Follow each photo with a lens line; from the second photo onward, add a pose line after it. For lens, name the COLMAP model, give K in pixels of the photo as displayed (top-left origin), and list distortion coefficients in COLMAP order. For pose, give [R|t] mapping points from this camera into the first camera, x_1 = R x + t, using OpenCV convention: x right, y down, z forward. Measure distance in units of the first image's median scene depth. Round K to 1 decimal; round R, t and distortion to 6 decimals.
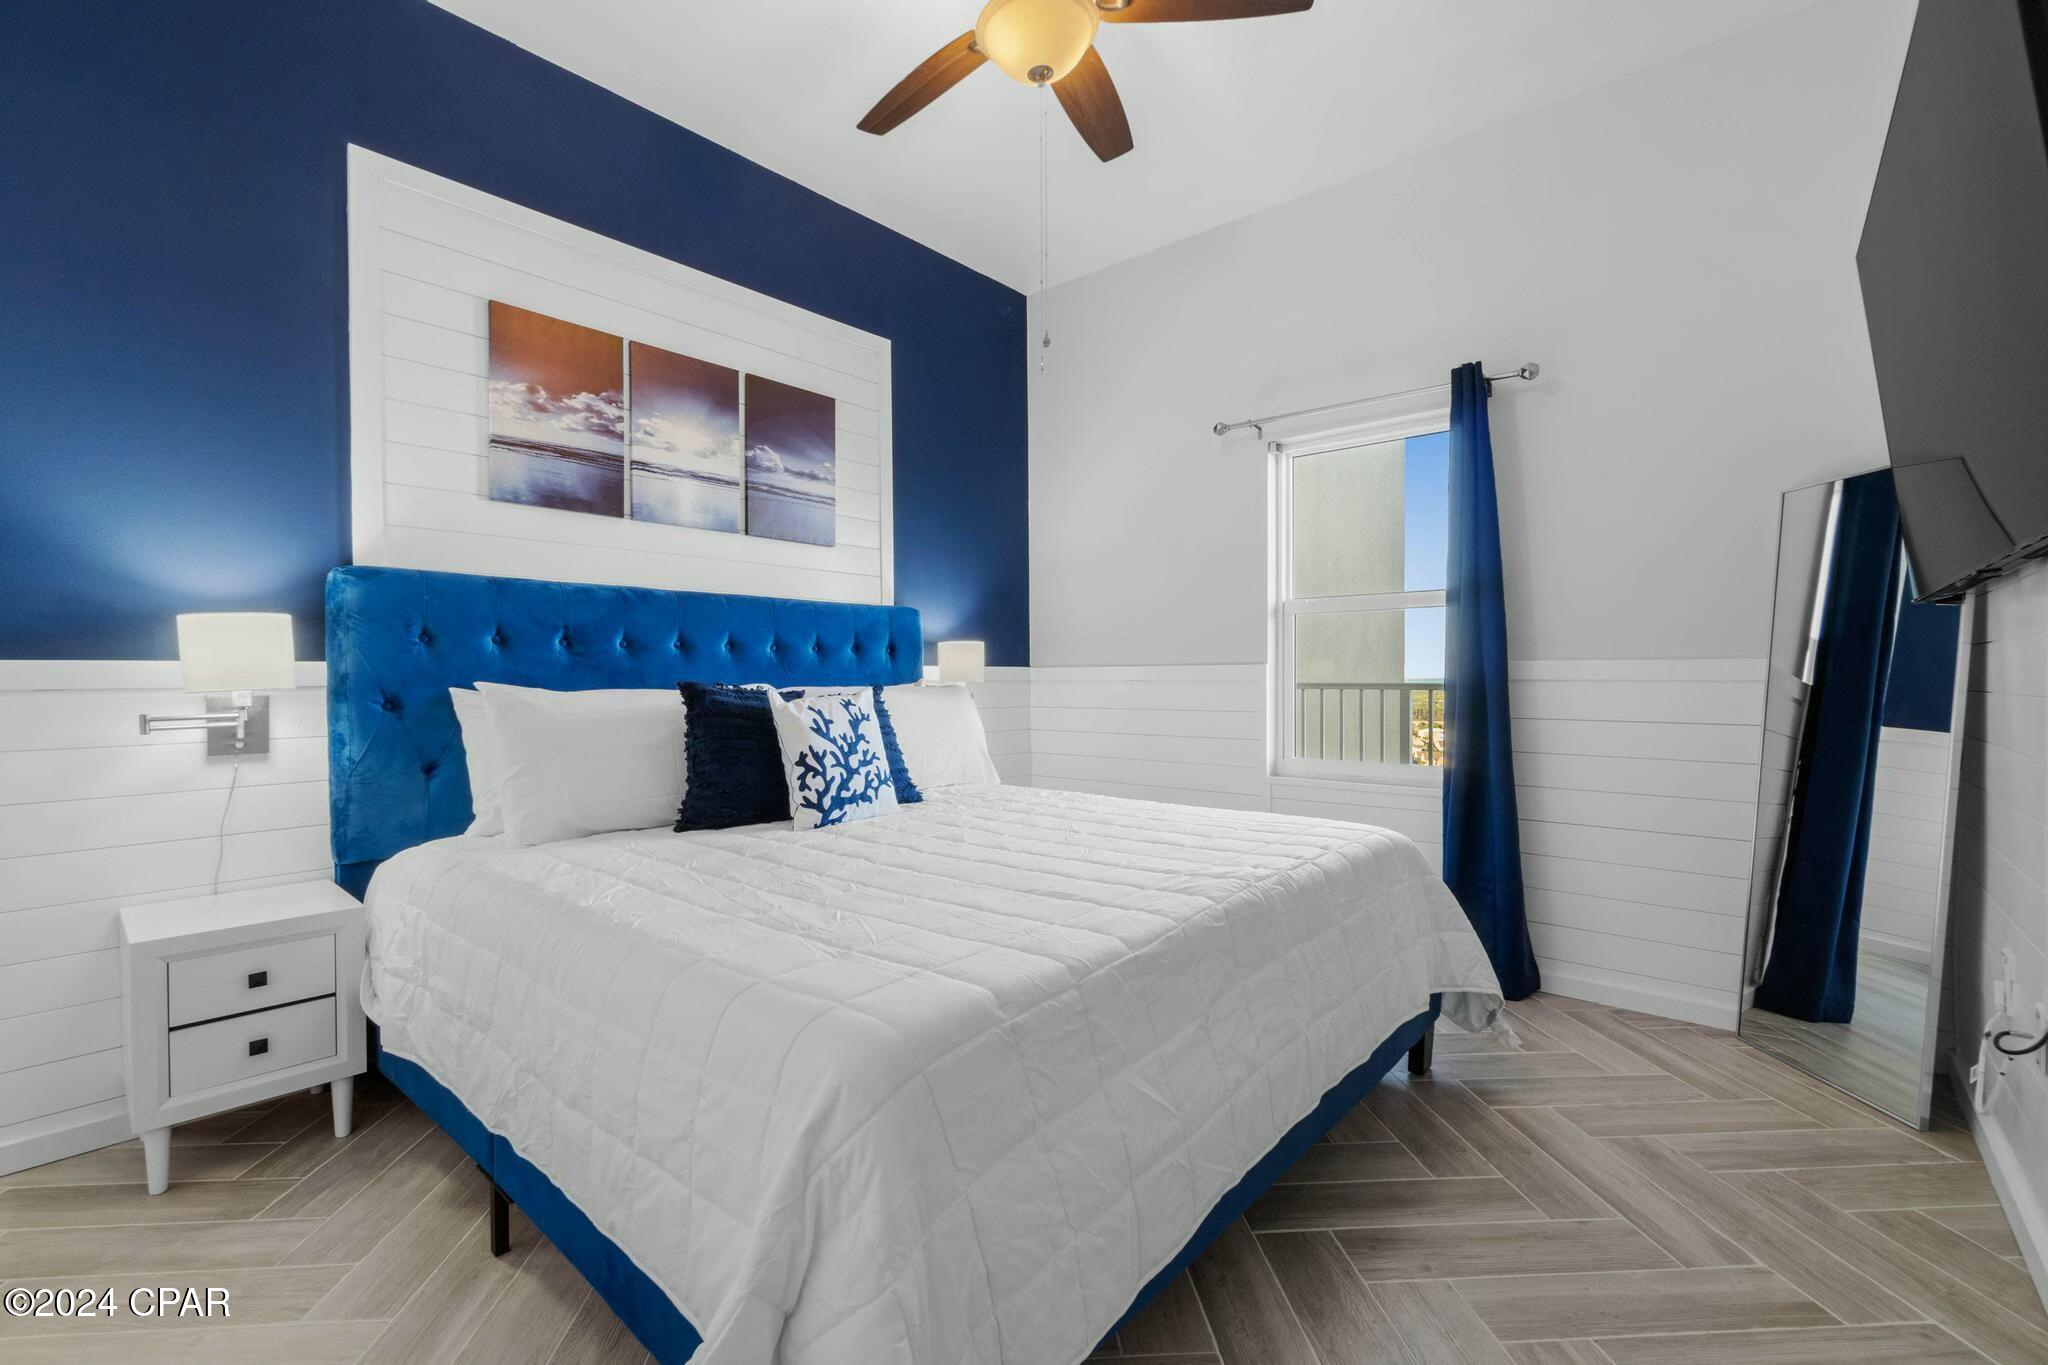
lens RADIAL K [[885.4, 0, 965.2], [0, 885.4, 678.9], [0, 0, 1]] dist [0.000822, 0.000039]
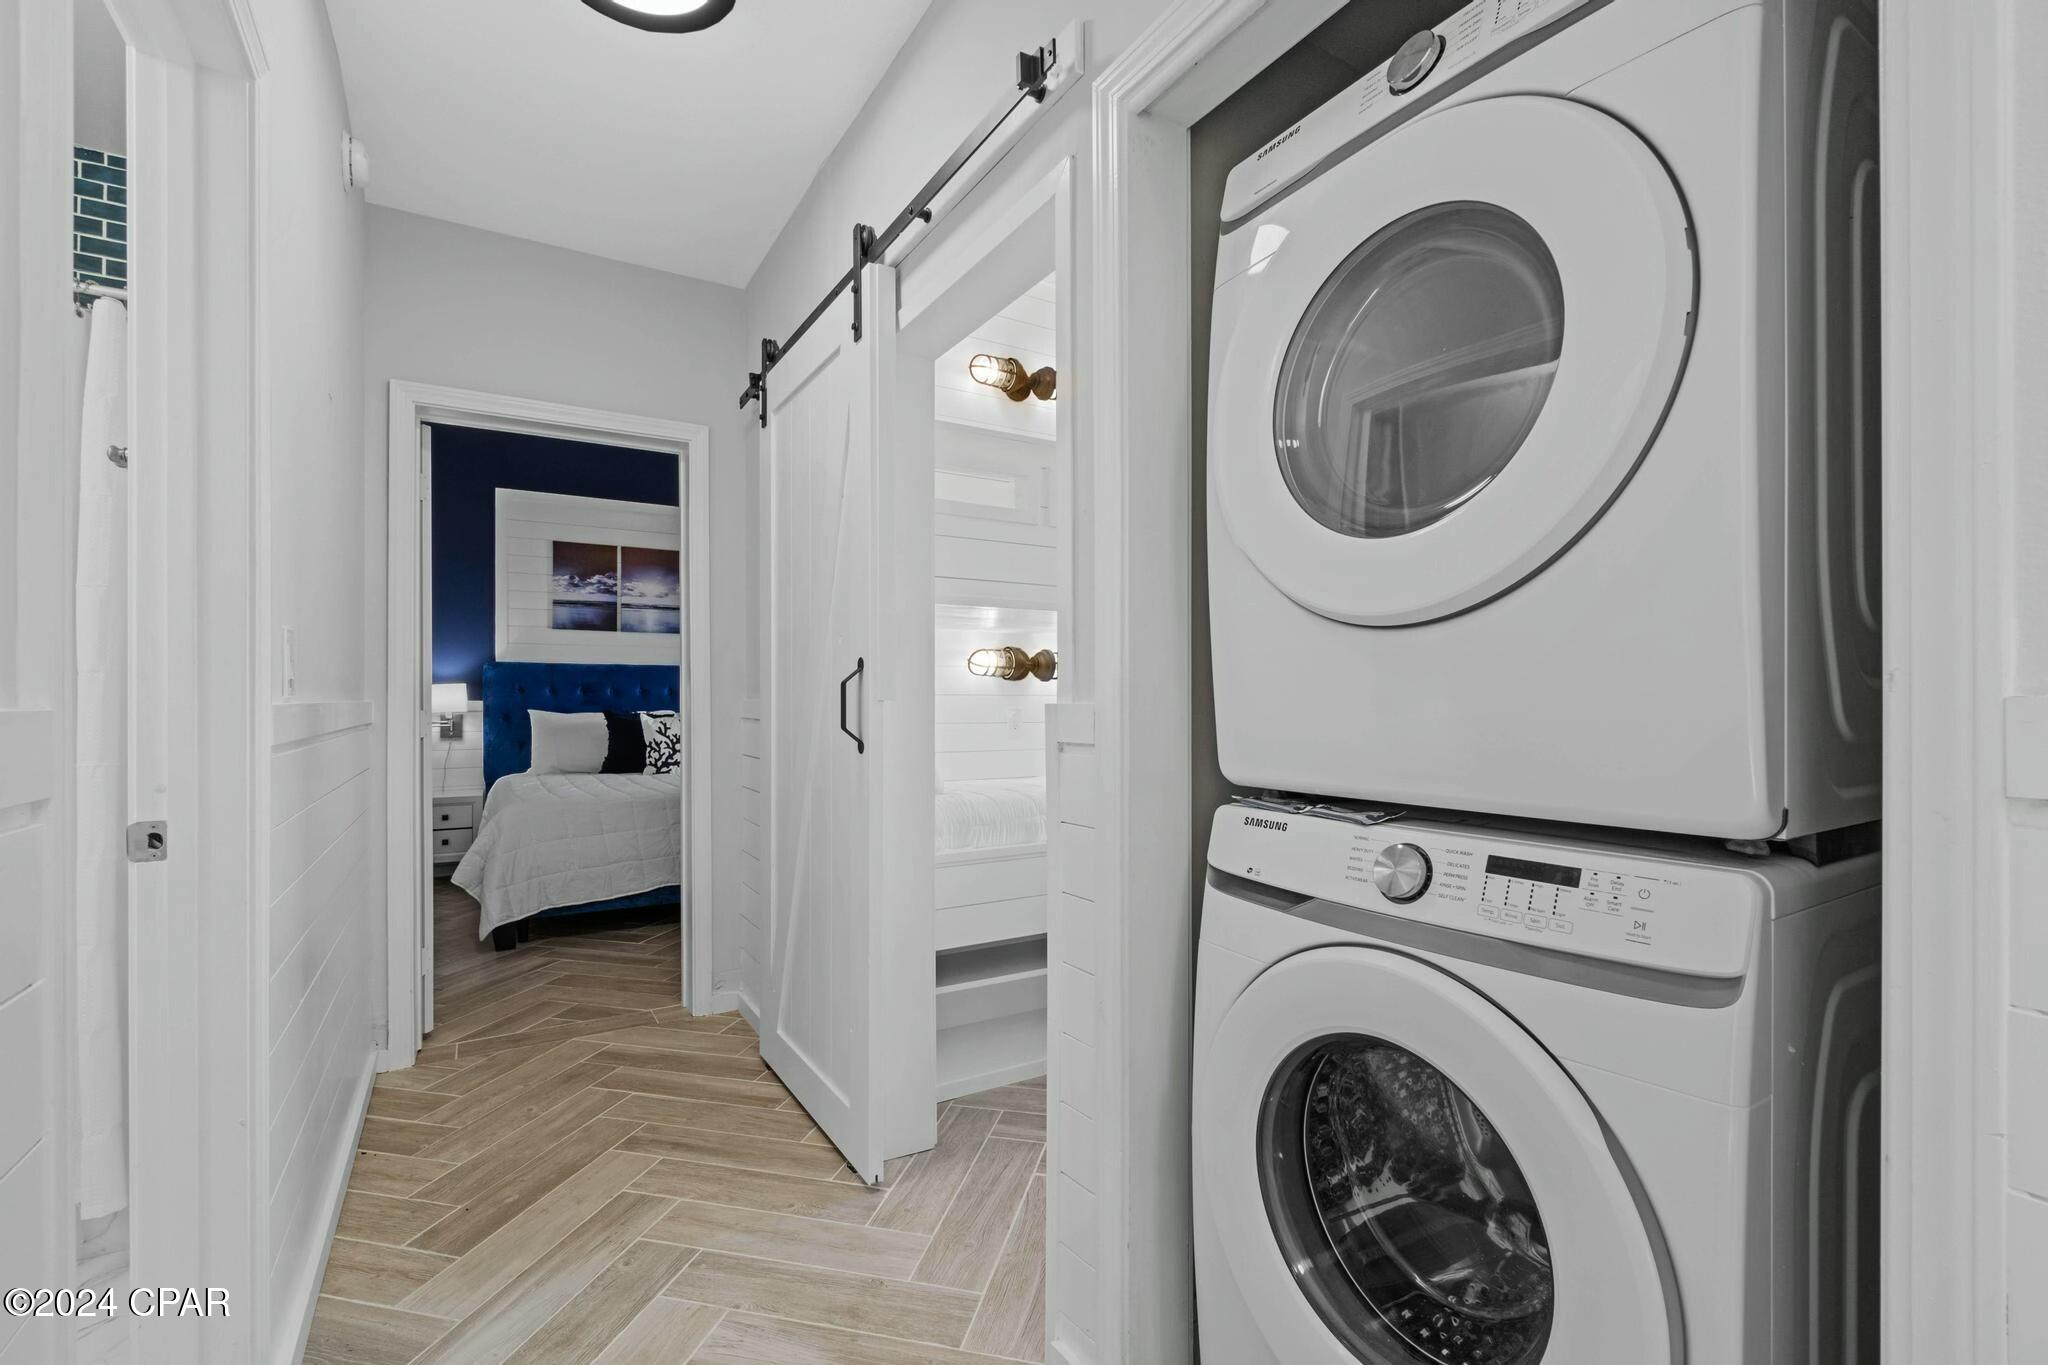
lens RADIAL K [[889.9, 0, 987.7], [0, 889.9, 697.0], [0, 0, 1]] dist [-0.000498, 0.000016]
pose [[0.945362, -0.000196, -0.326023, 1.330272], [-0.001753, 0.999982, -0.005684, -0.017539], [0.326018, 0.005945, 0.945345, -0.834131]]
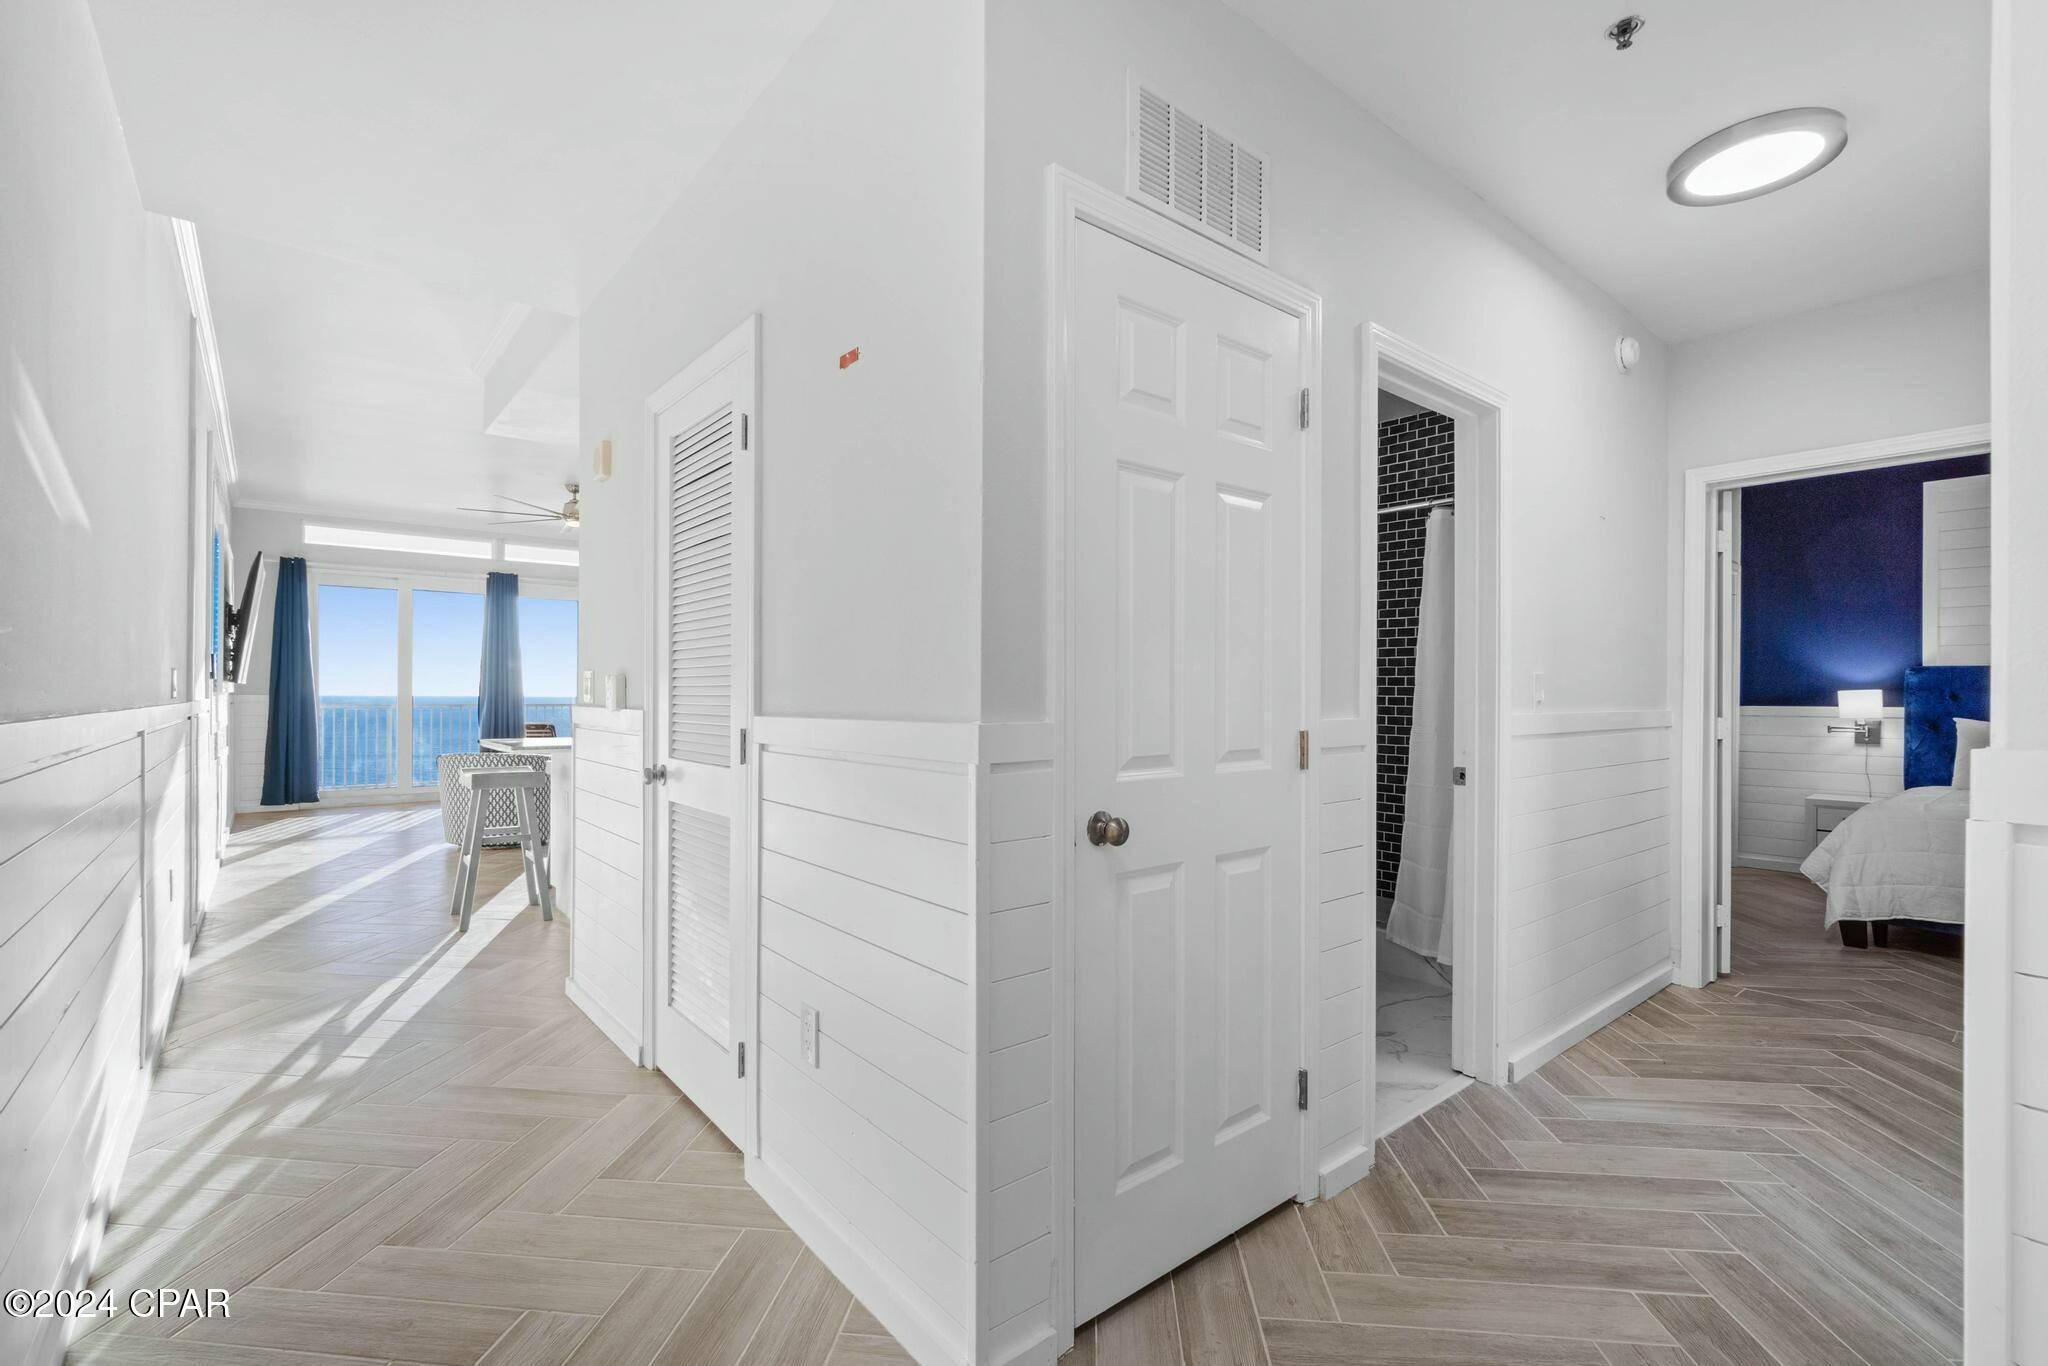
lens RADIAL K [[913.5, 0, 1016.2], [0, 913.5, 699.1], [0, 0, 1]] dist [-0.000688, -0.000098]
pose [[-0.180953, 0.008381, -0.983456, 1.991163], [-0.009224, 0.999905, 0.010219, -0.042105], [0.983448, 0.010920, -0.180859, -0.852297]]
